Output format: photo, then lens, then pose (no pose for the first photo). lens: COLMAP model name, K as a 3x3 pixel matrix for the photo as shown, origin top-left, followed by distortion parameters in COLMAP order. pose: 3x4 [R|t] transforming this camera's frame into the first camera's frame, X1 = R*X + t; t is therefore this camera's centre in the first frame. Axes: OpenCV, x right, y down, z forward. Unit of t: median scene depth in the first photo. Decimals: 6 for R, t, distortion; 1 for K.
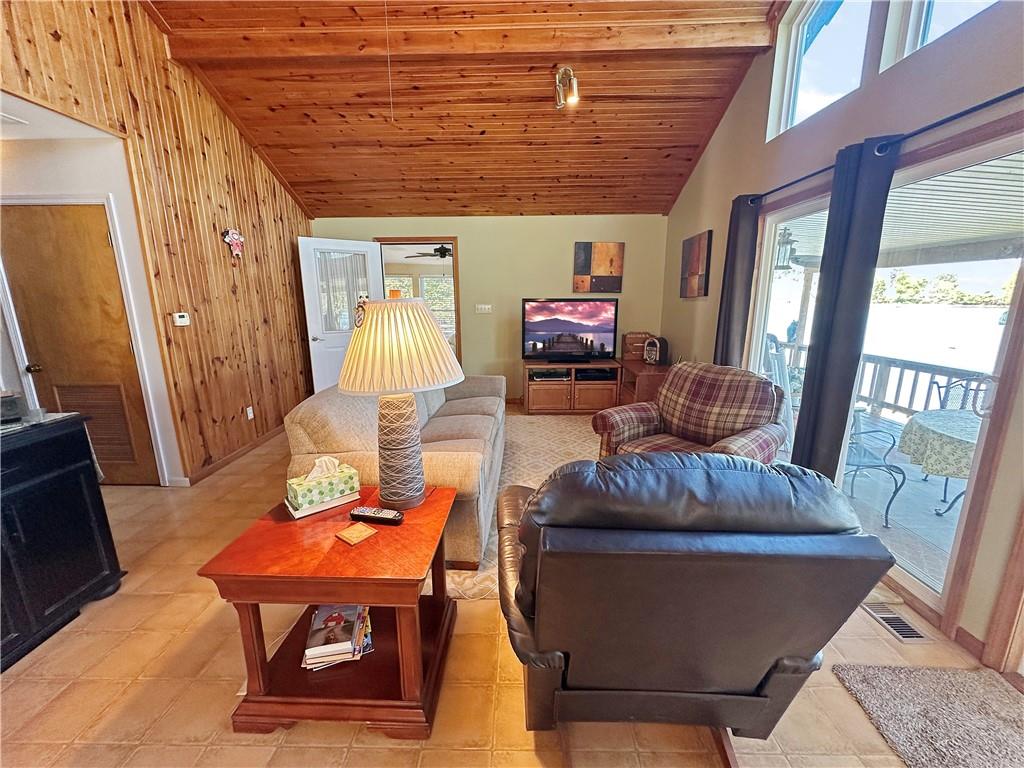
lens RADIAL K [[408.1, 0, 510.3], [0, 408.1, 382.2], [0, 0, 1]] dist [-0.006322, 0.000949]
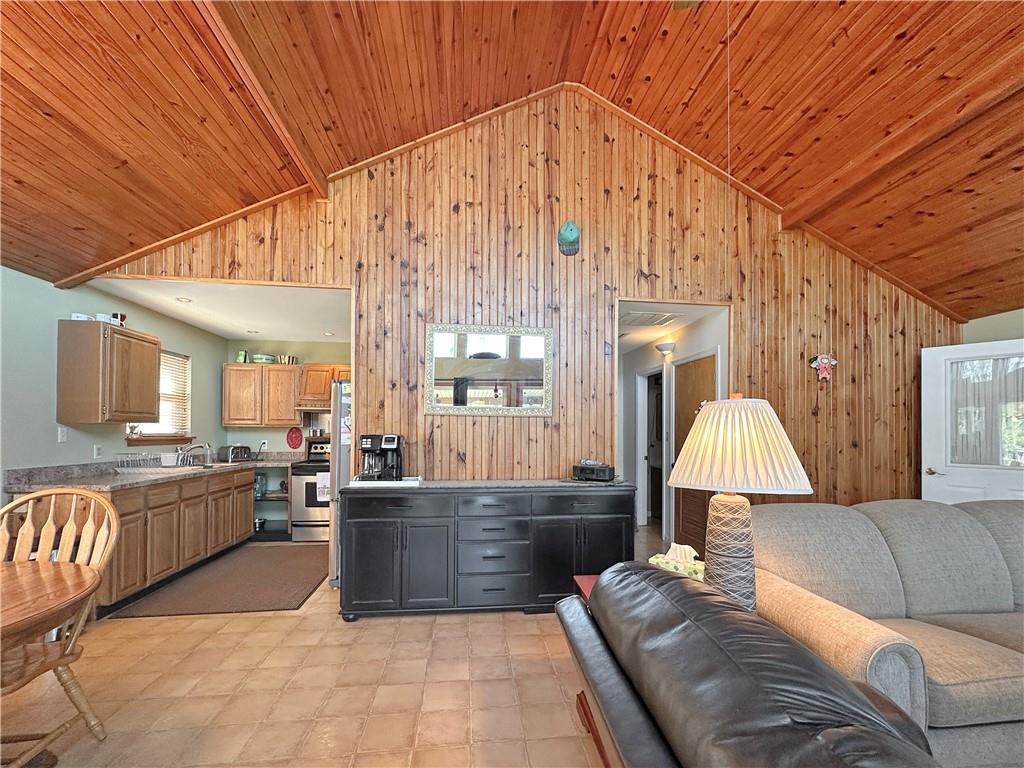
lens RADIAL K [[408.1, 0, 507.3], [0, 408.1, 424.2], [0, 0, 1]] dist [-0.006322, 0.000949]
pose [[0.133279, -0.003129, -0.991074, 0.247728], [-0.210432, 0.977105, -0.031384, -0.000865], [0.968481, 0.212736, 0.129569, 0.131522]]
